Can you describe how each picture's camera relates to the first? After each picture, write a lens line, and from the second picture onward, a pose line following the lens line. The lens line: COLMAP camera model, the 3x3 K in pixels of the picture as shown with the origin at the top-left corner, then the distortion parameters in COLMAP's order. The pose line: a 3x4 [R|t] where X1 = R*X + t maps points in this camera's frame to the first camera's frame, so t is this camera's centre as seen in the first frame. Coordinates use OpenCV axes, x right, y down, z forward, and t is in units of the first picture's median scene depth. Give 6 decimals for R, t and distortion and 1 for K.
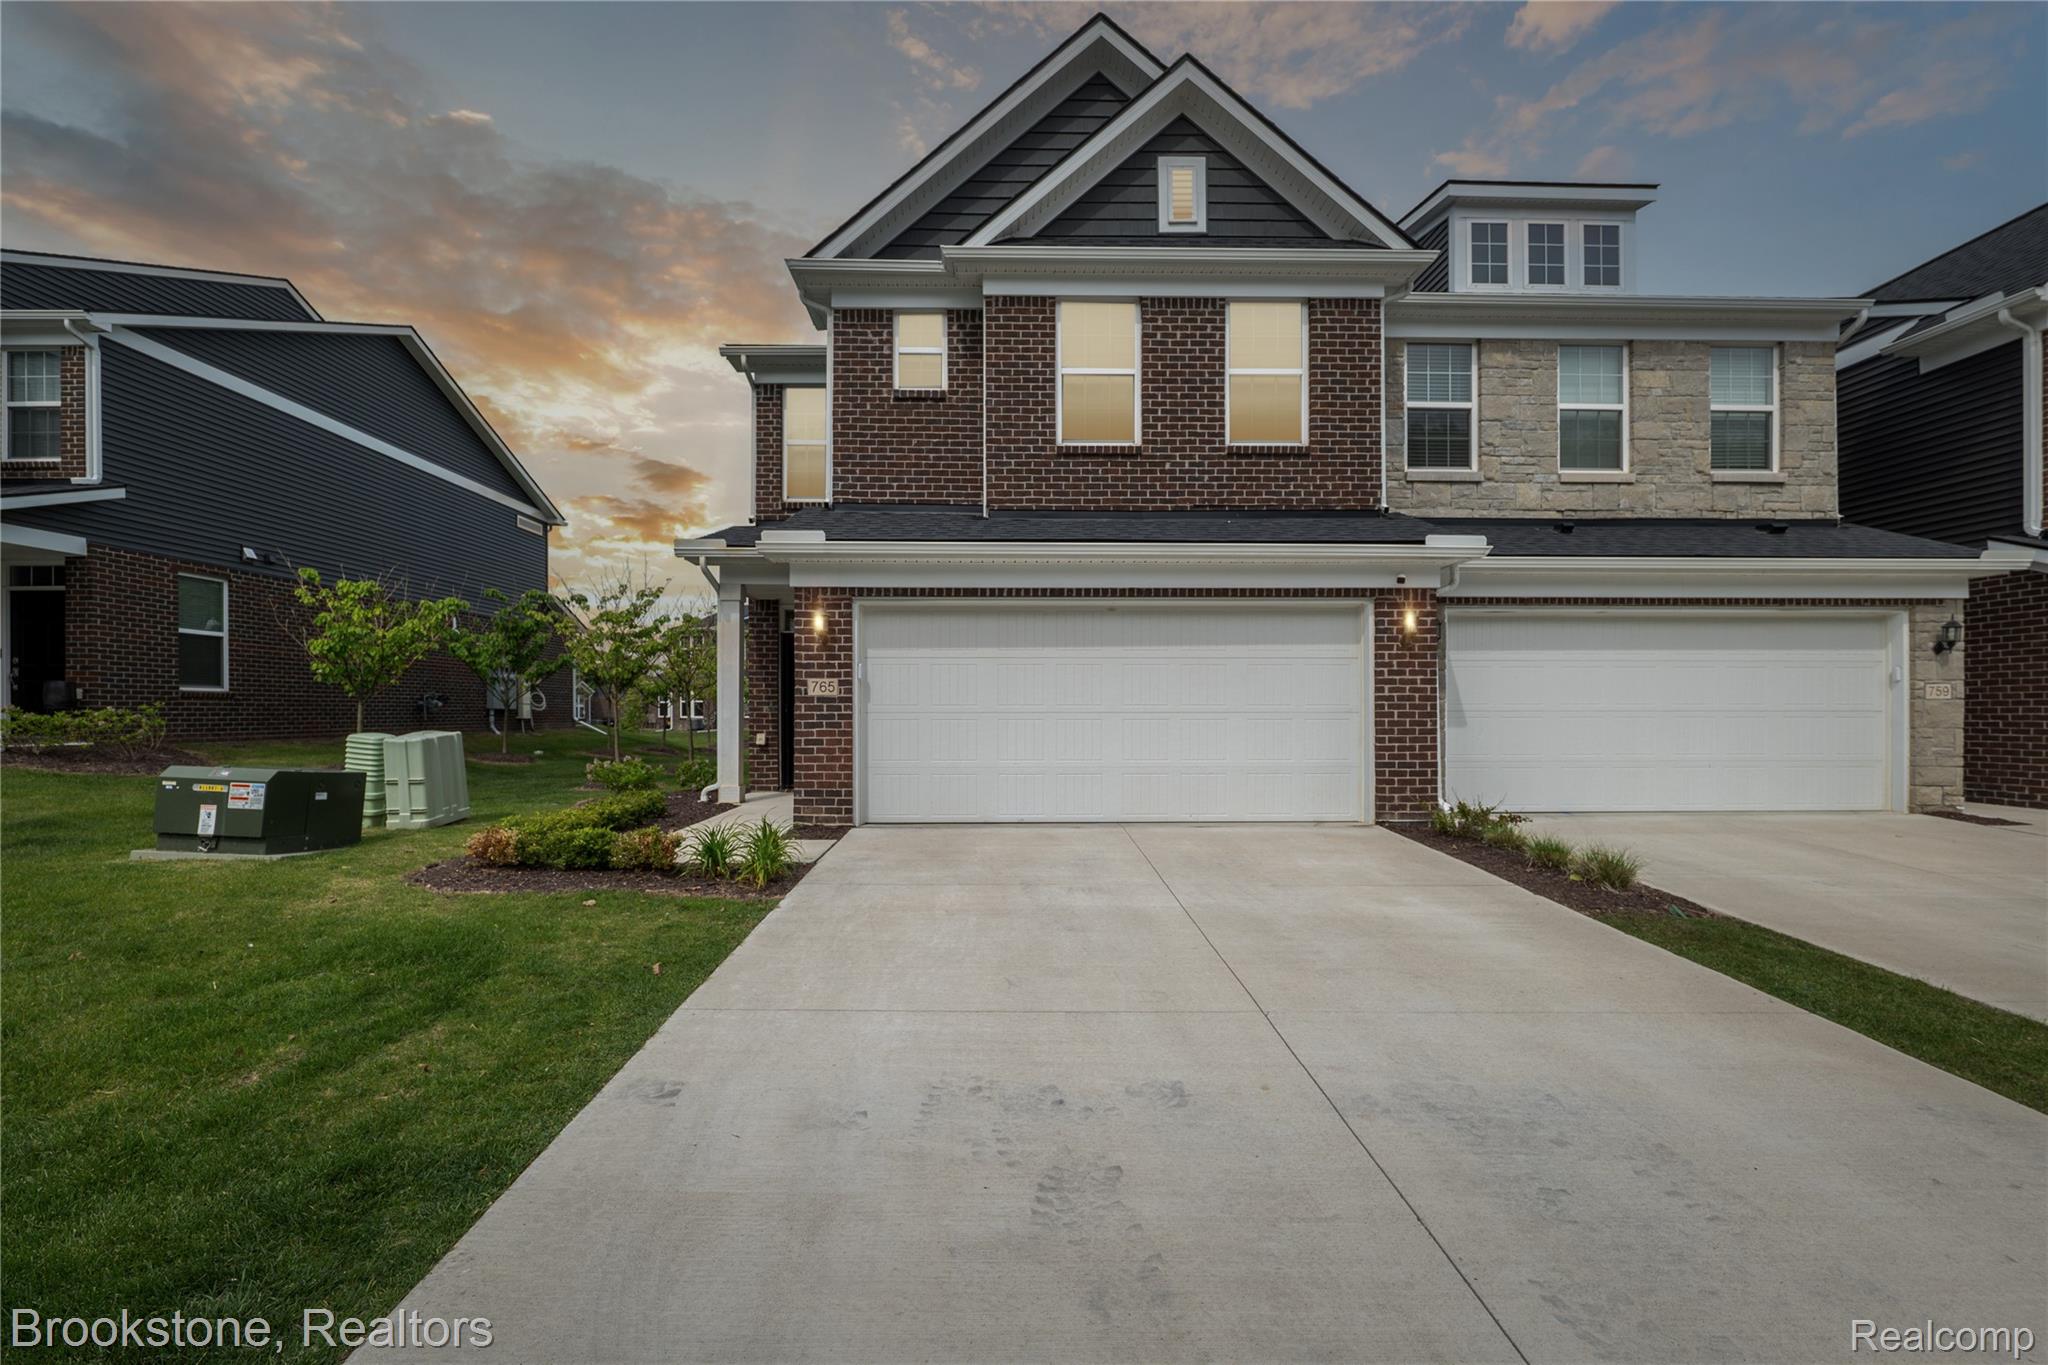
lens RADIAL K [[840.7, 0, 1013.8], [0, 840.7, 713.1], [0, 0, 1]] dist [-0.010552, -0.000280]
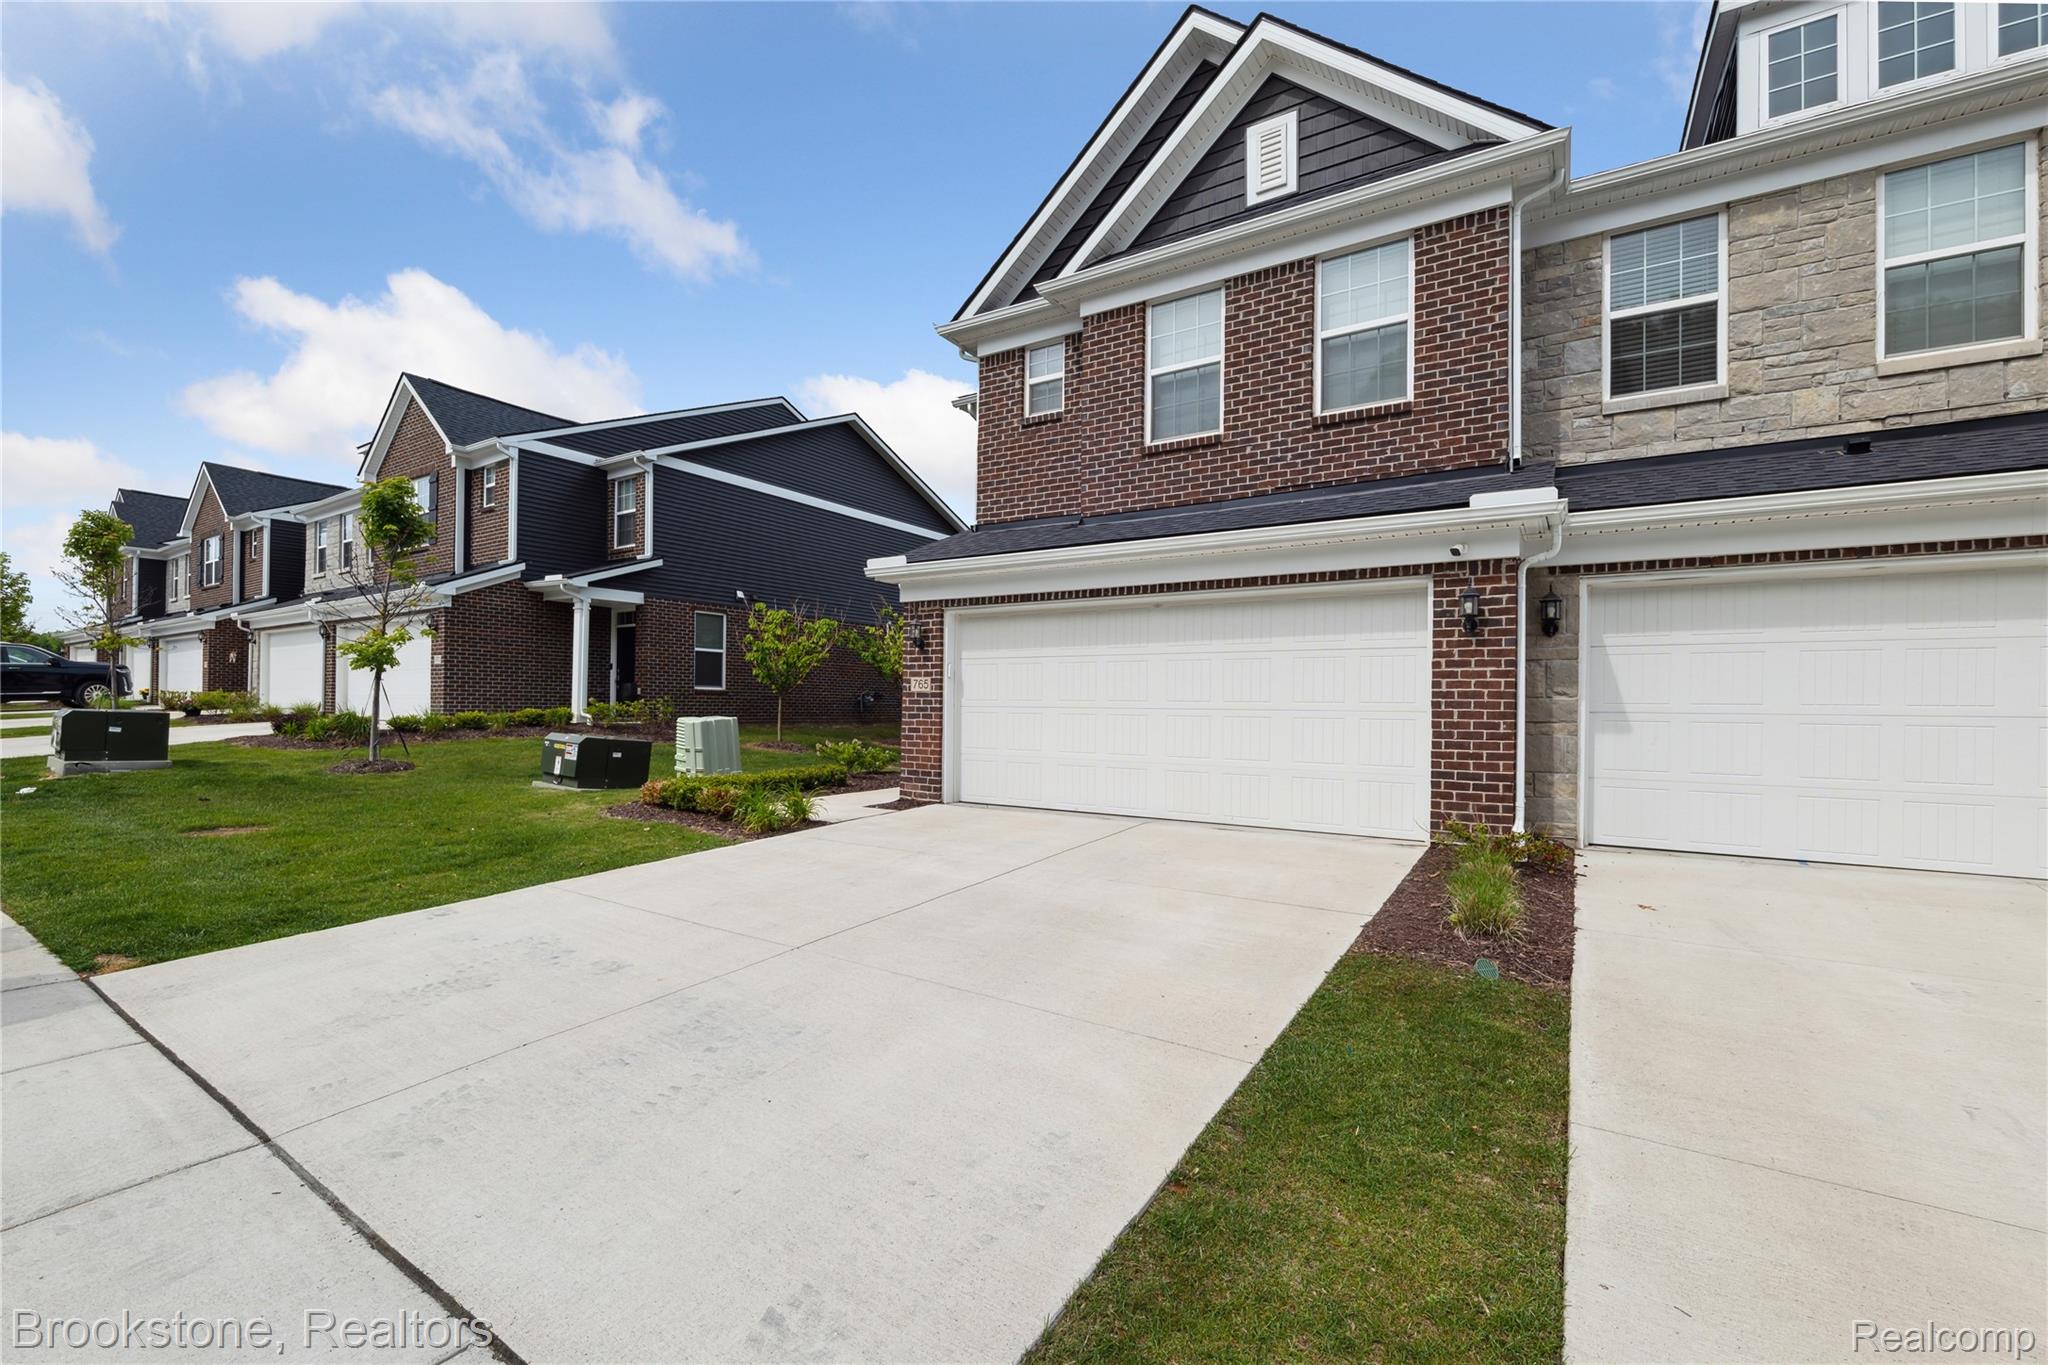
lens RADIAL K [[858.6, 0, 1032.0], [0, 858.6, 704.5], [0, 0, 1]] dist [-0.012056, 0.000780]
pose [[0.833181, 0.008235, -0.552939, 0.516845], [-0.013939, 0.999884, -0.006111, 0.002503], [0.552824, 0.012799, 0.833200, 0.061088]]
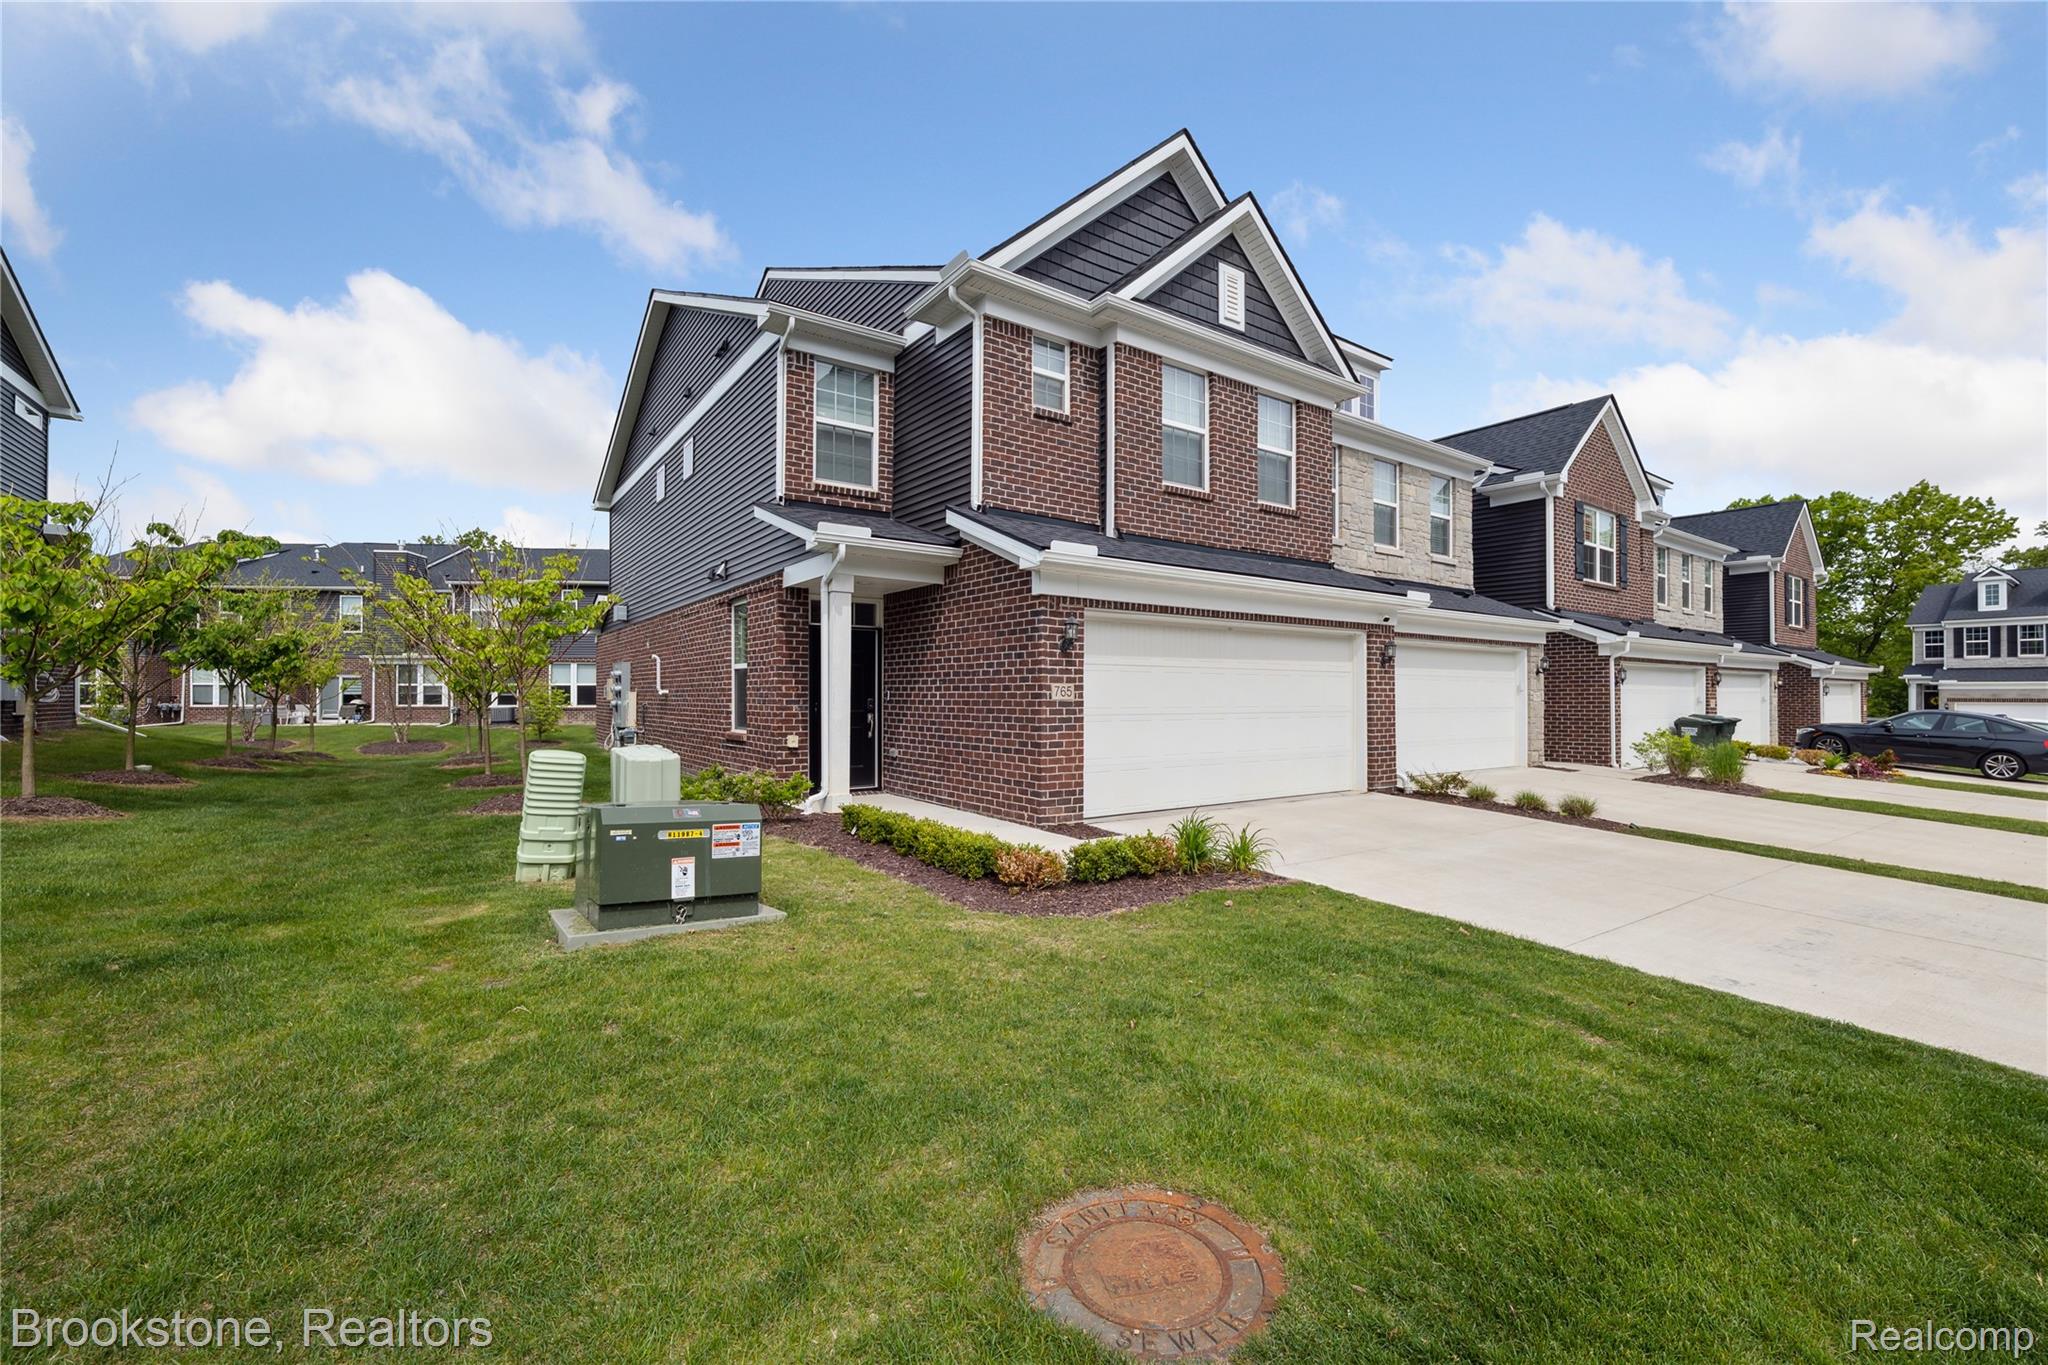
lens RADIAL K [[834.4, 0, 1021.4], [0, 834.4, 688.7], [0, 0, 1]] dist [-0.011464, -0.000029]
pose [[0.830564, 0.007867, 0.556868, -0.753954], [-0.002226, 0.999939, -0.010805, -0.020957], [-0.556919, 0.007735, 0.830531, 0.148300]]
